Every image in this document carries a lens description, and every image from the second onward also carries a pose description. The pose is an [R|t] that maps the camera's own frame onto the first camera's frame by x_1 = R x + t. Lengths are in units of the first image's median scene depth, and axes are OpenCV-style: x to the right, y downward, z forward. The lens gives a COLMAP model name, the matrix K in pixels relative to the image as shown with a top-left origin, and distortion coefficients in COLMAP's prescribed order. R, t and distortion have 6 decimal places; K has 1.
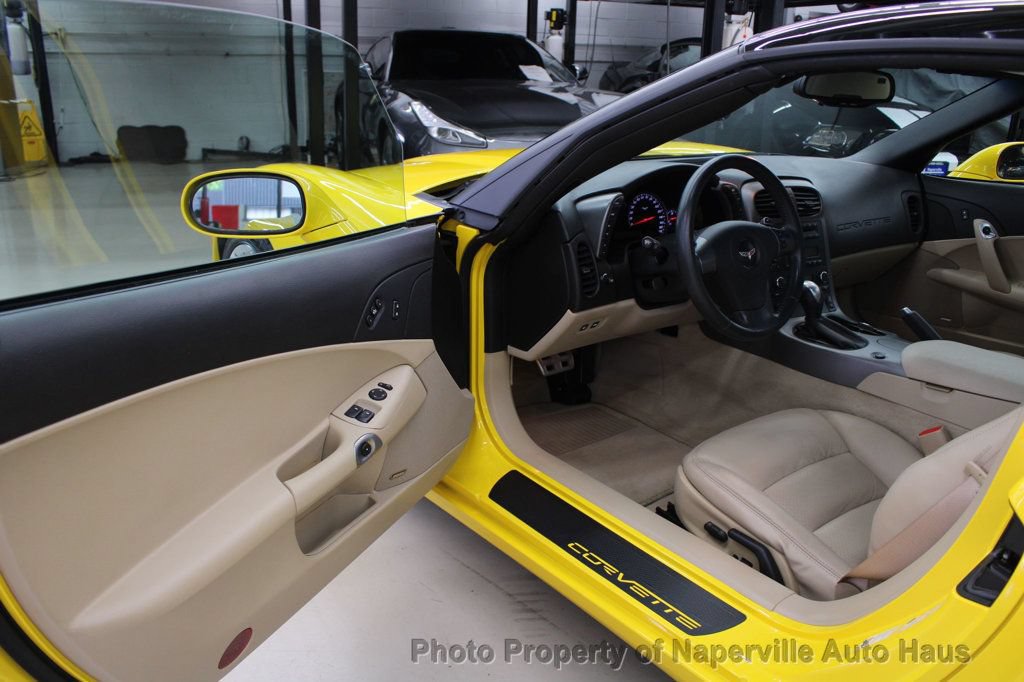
lens RADIAL K [[844.1, 0, 521.6], [0, 844.1, 342.2], [0, 0, 1]] dist [-0.133420, 0.077368]
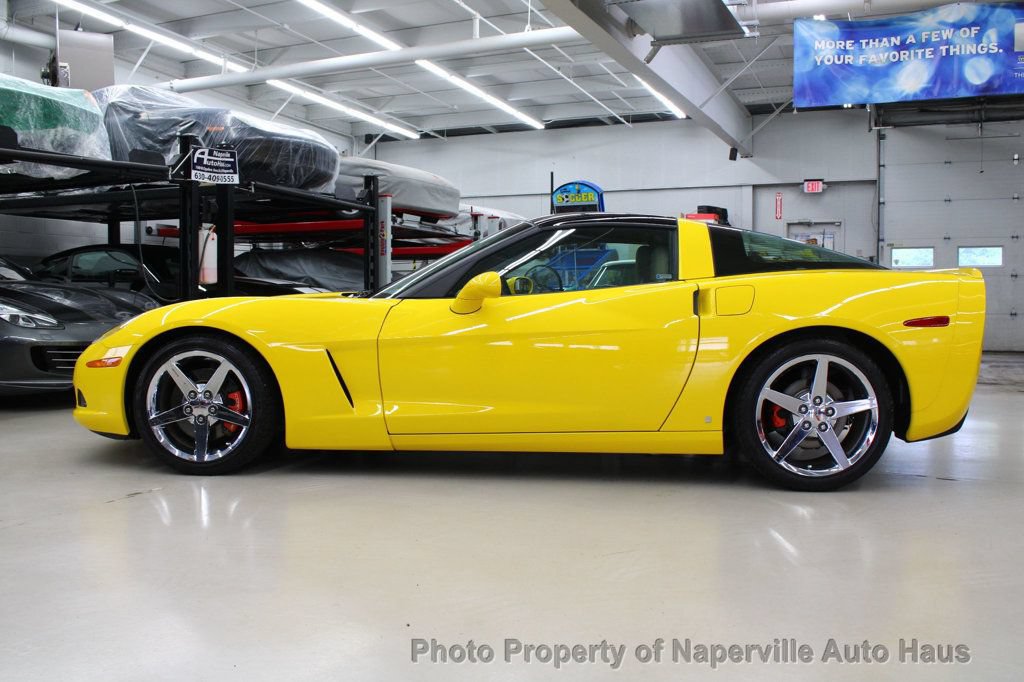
lens RADIAL K [[924.8, 0, 499.8], [0, 924.8, 334.7], [0, 0, 1]] dist [-0.104035, 0.060828]
pose [[0.666664, -0.055903, 0.743259, -0.328363], [0.252392, 0.955205, -0.154538, 0.069325], [-0.701326, 0.290618, 0.650910, -0.134072]]
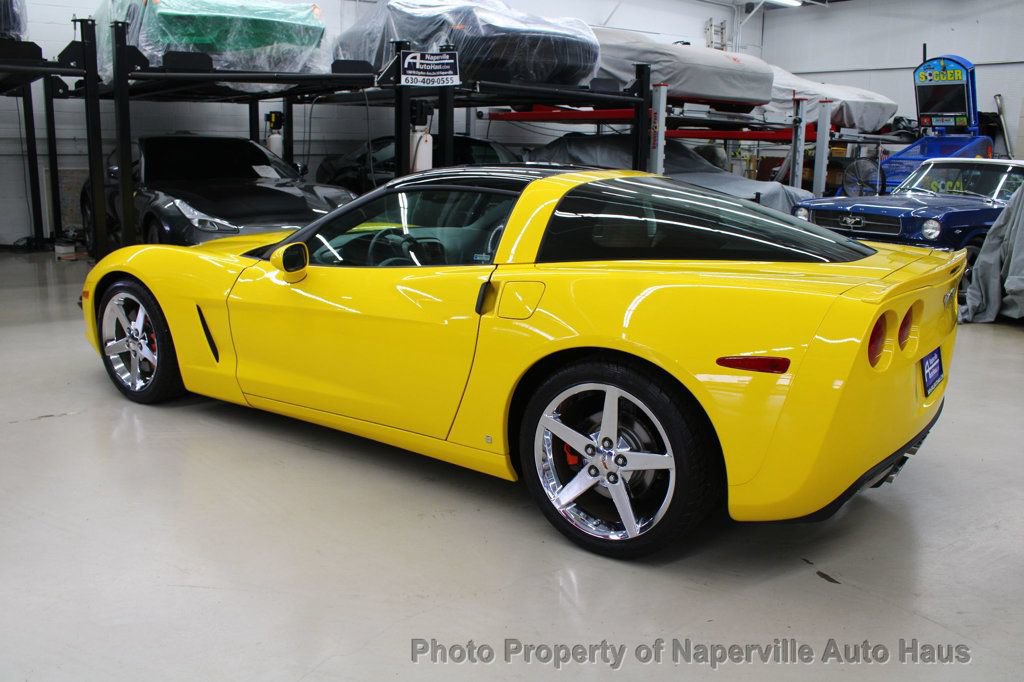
lens RADIAL K [[888.9, 0, 509.8], [0, 888.9, 341.6], [0, 0, 1]] dist [-0.130483, 0.110790]
pose [[0.953144, -0.073824, 0.293371, -0.030055], [0.102355, 0.991271, -0.083101, 0.056801], [-0.284675, 0.109236, 0.952380, -0.246114]]
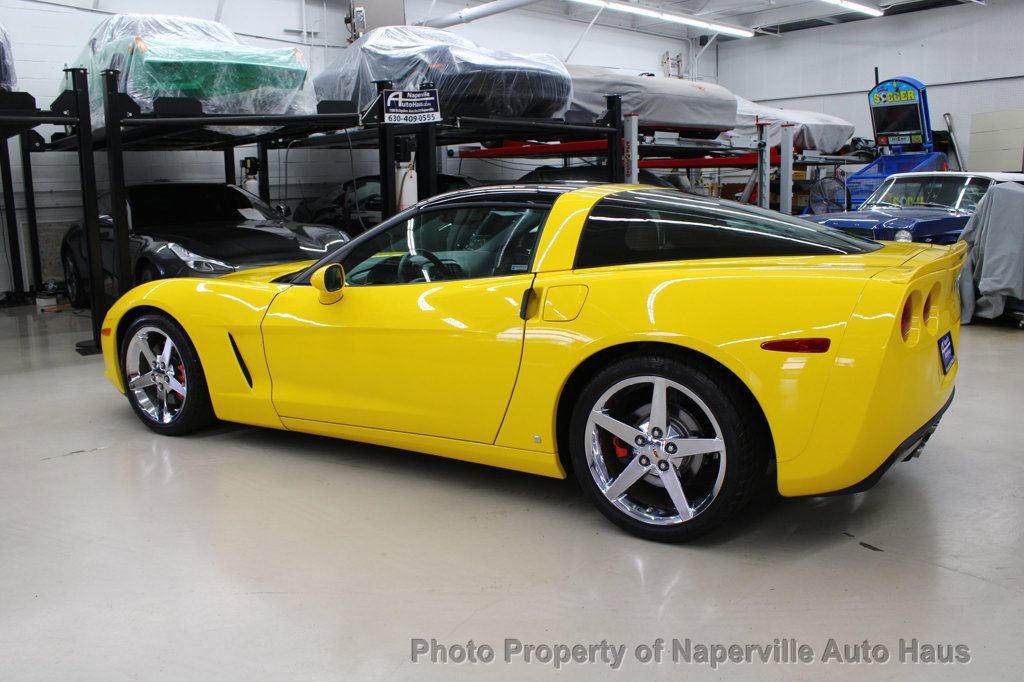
lens RADIAL K [[888.9, 0, 510.9], [0, 888.9, 346.2], [0, 0, 1]] dist [-0.130483, 0.110790]
pose [[0.934330, -0.109261, 0.339248, -0.068109], [0.157581, 0.980402, -0.118241, 0.068937], [-0.319680, 0.163936, 0.933236, -0.249793]]
